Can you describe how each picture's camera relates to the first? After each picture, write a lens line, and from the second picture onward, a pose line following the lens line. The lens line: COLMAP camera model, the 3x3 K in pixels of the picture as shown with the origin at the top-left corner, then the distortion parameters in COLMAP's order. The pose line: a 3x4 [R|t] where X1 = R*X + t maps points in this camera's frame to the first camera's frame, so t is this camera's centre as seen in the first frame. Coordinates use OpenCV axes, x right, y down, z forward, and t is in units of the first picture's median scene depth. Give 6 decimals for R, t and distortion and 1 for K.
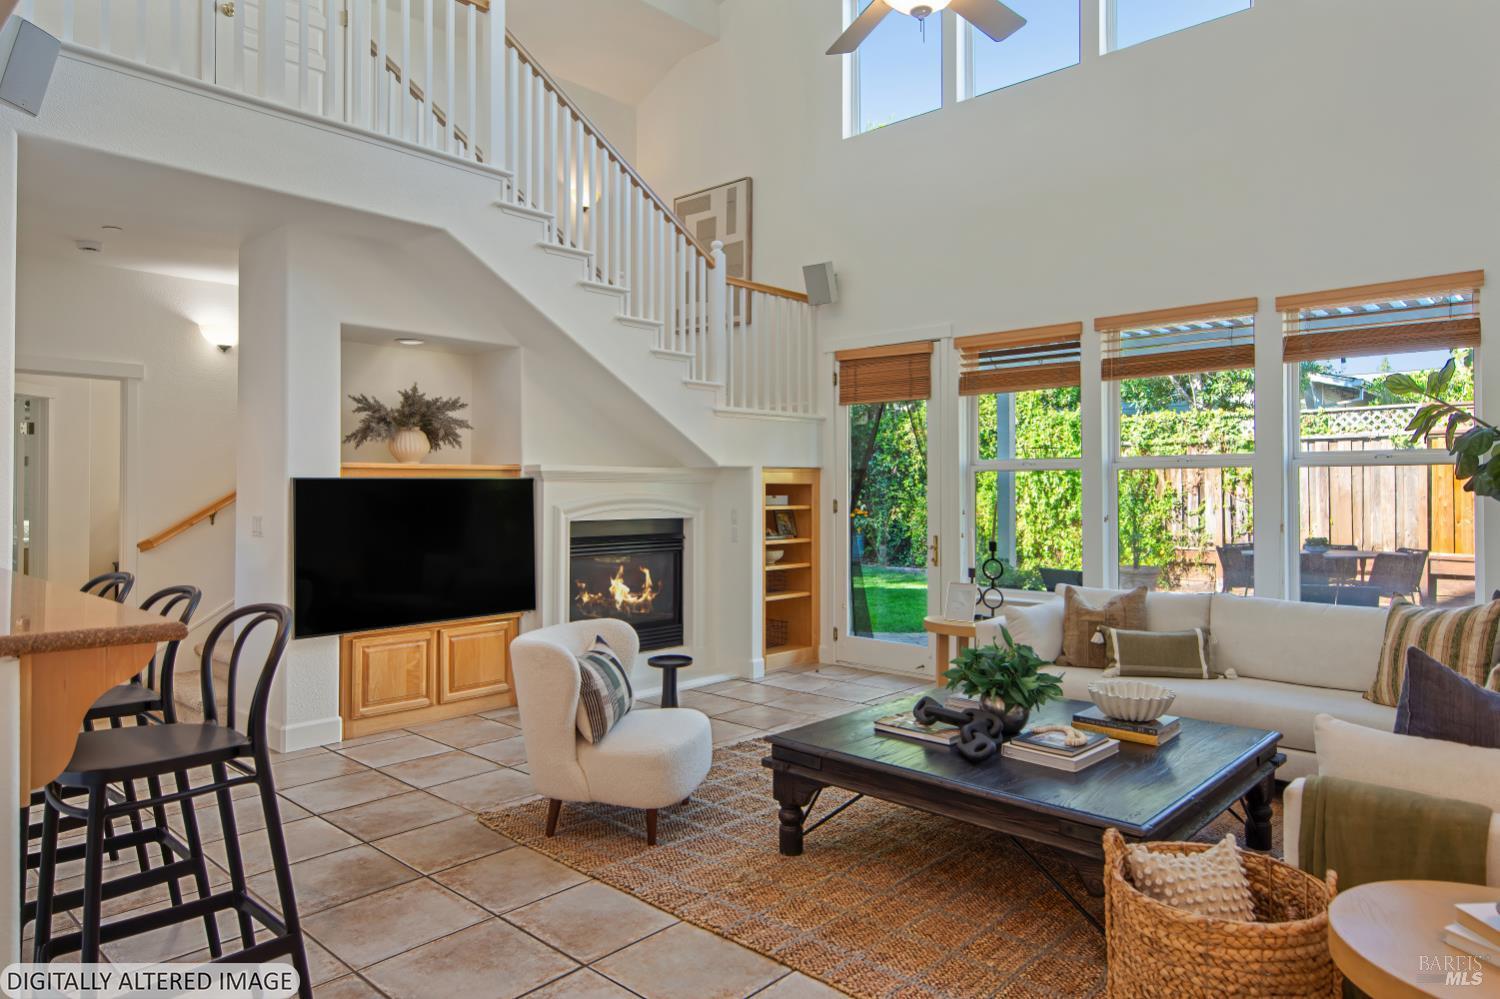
lens RADIAL K [[926.7, 0, 756.8], [0, 926.7, 483.0], [0, 0, 1]] dist [0.007741, -0.001658]
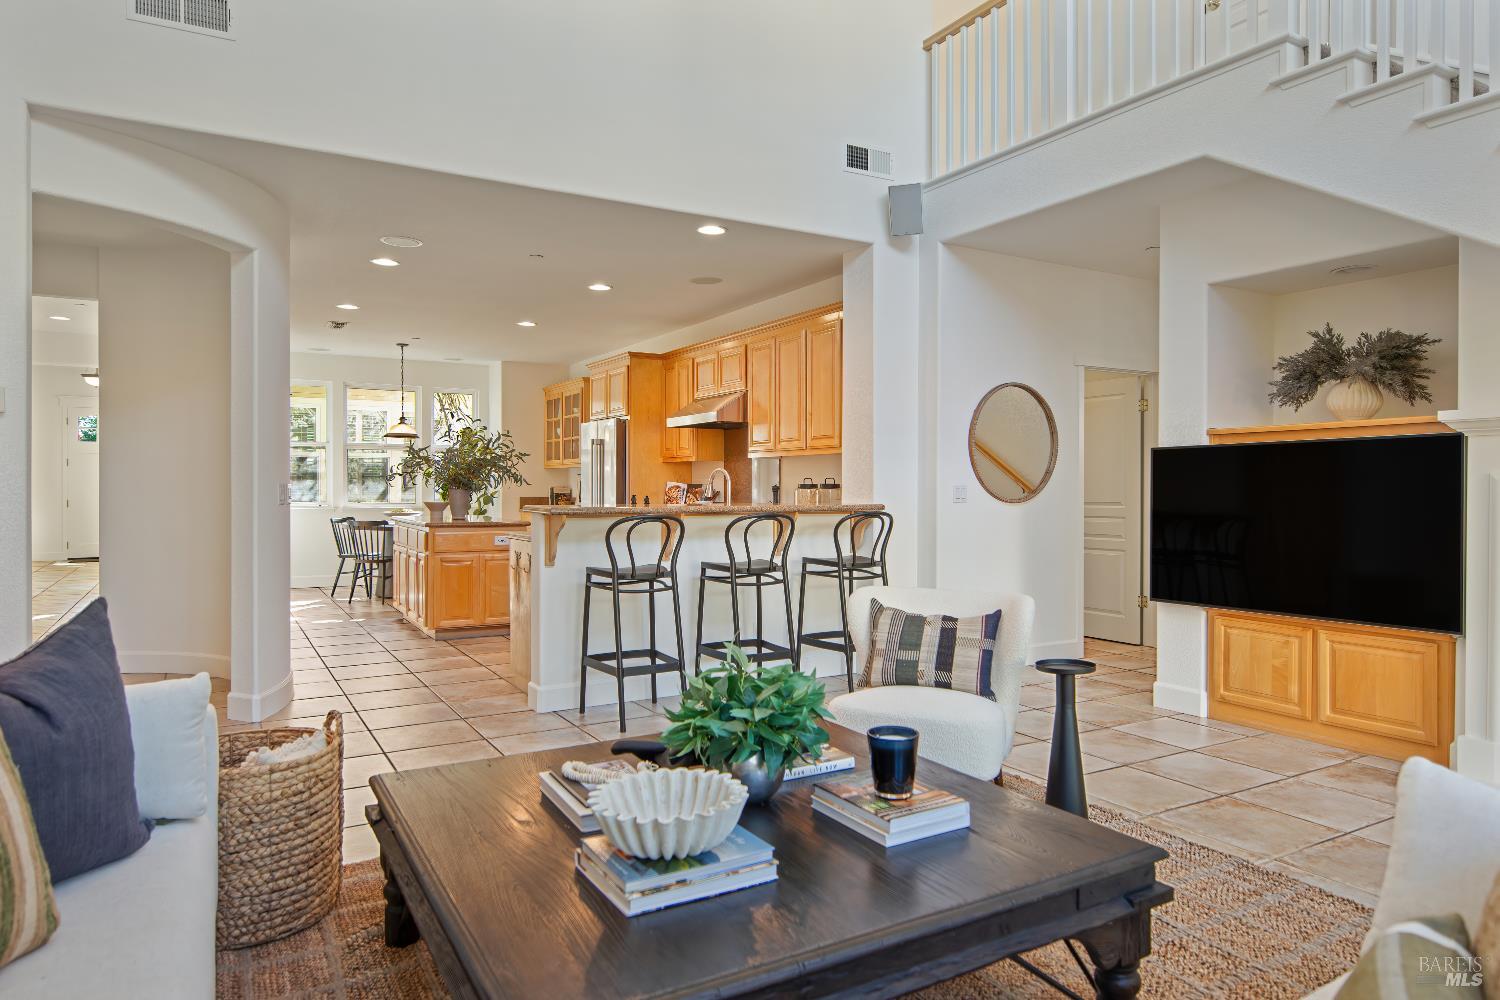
lens RADIAL K [[938.0, 0, 751.8], [0, 938.0, 492.8], [0, 0, 1]] dist [0.000131, -0.000631]
pose [[-0.294462, 0.007985, -0.955630, 0.561393], [0.007462, 0.999954, 0.006056, 0.031477], [0.955634, -0.005347, -0.294508, 0.758910]]
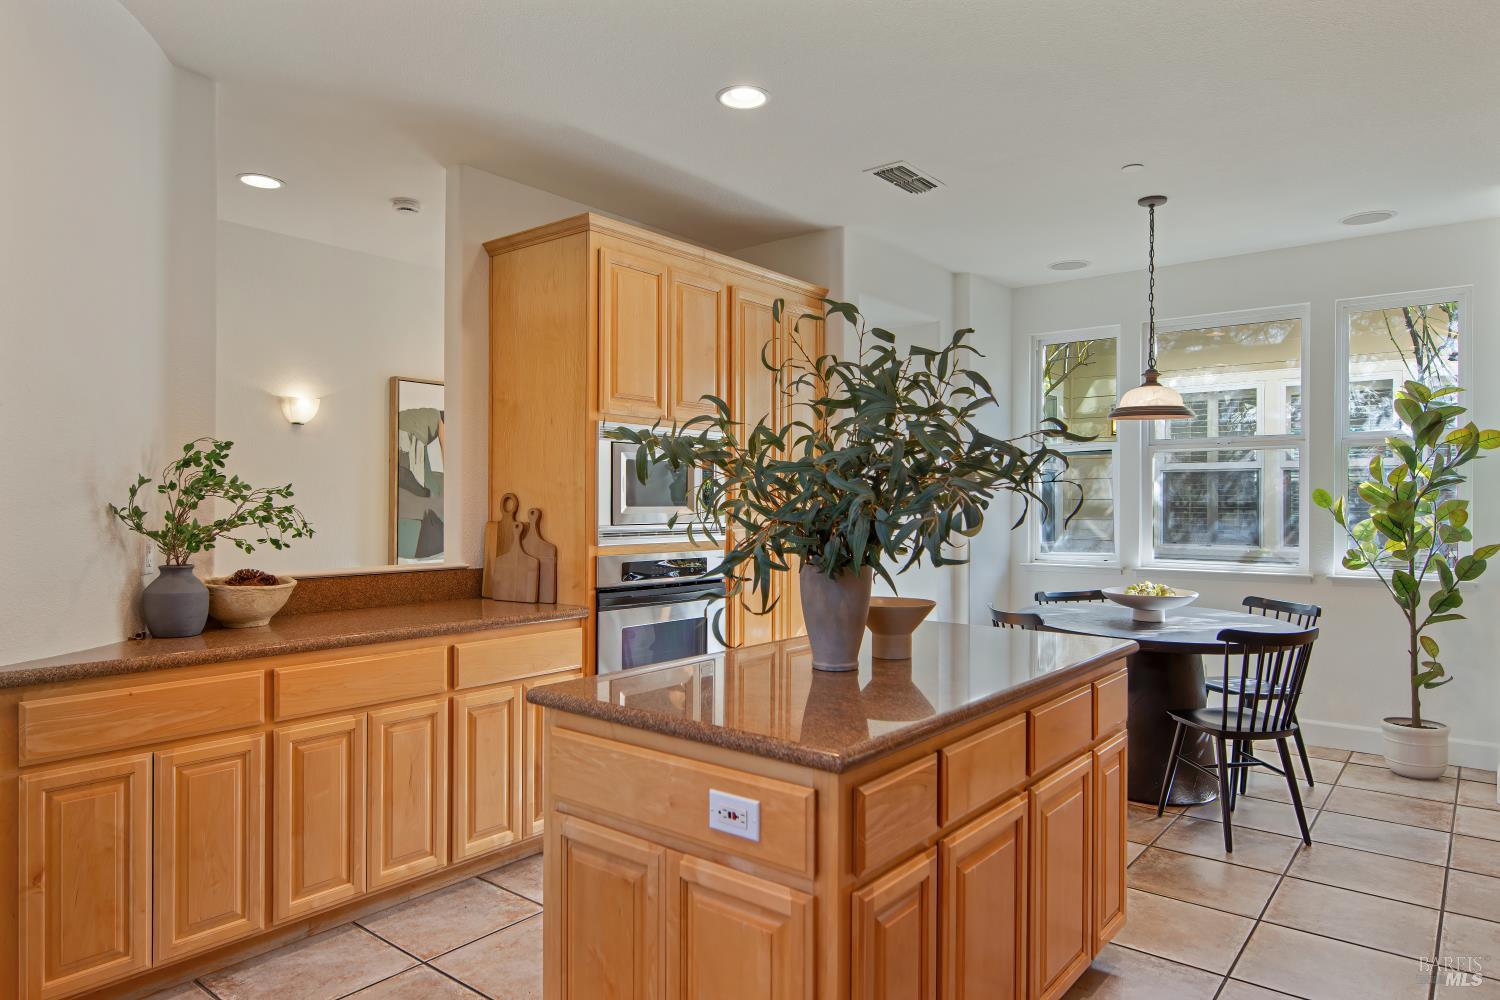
lens RADIAL K [[922.3, 0, 751.5], [0, 922.3, 493.6], [0, 0, 1]] dist [0.003826, -0.002097]
pose [[-0.997857, -0.001465, -0.065416, -0.602828], [-0.000149, 0.999798, -0.020114, 0.009192], [0.065433, -0.020061, -0.997655, 0.315800]]
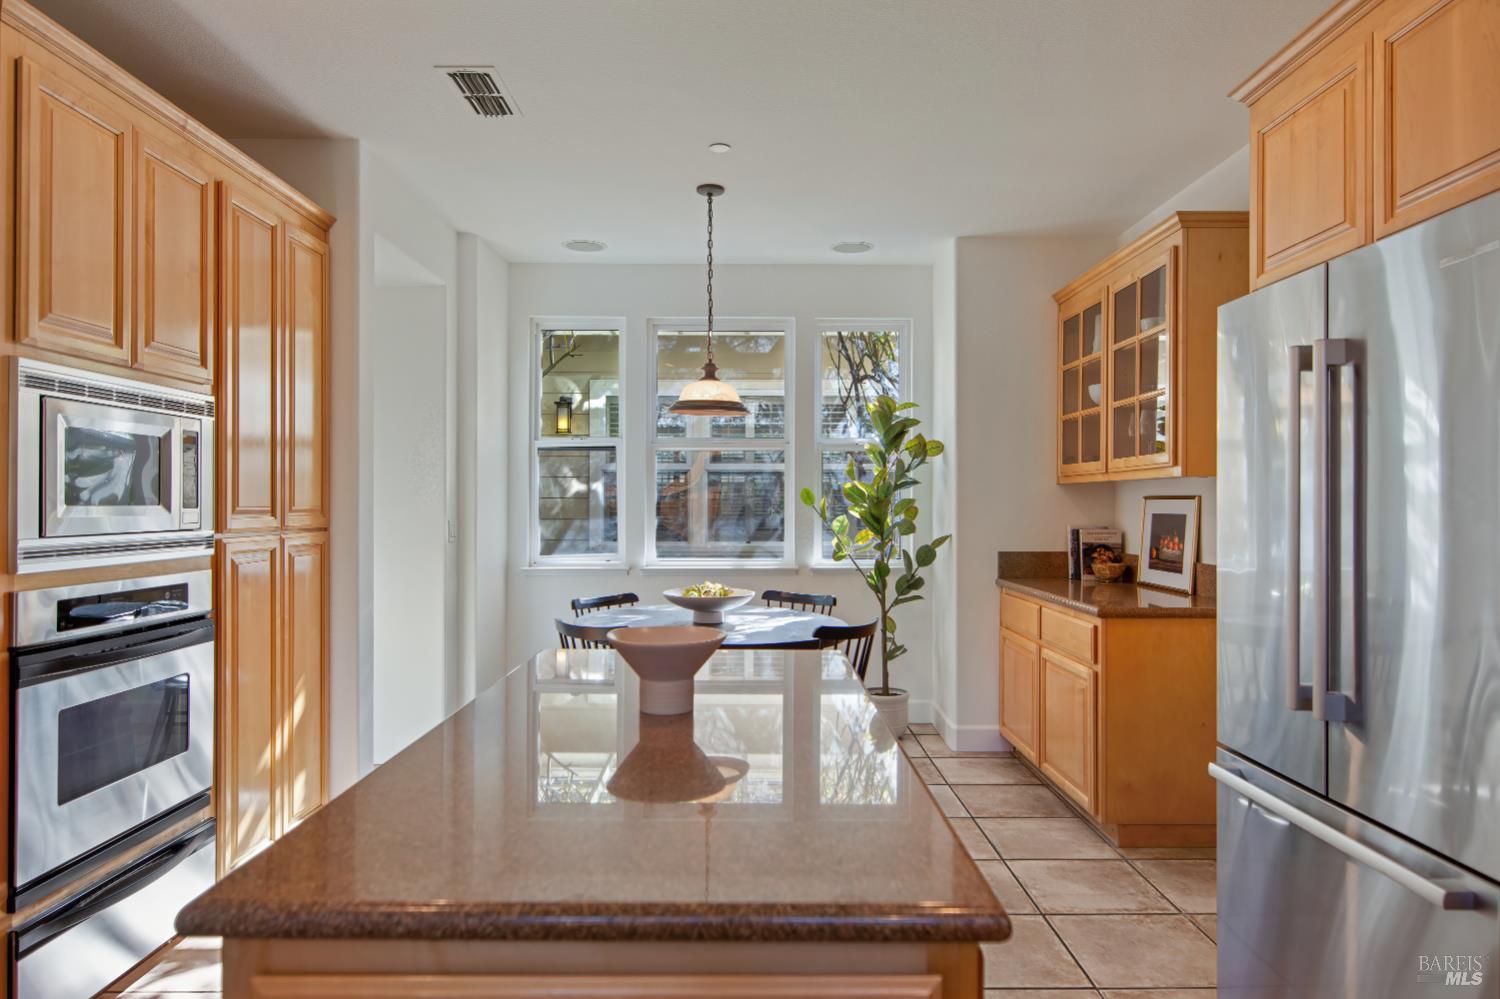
lens RADIAL K [[920.3, 0, 750.0], [0, 920.3, 499.5], [0, 0, 1]] dist [-0.000656, -0.003710]
pose [[-0.733256, -0.003144, -0.679945, -0.503643], [0.005822, 0.999924, -0.010901, 0.008507], [0.679927, -0.011951, -0.733182, 0.138222]]
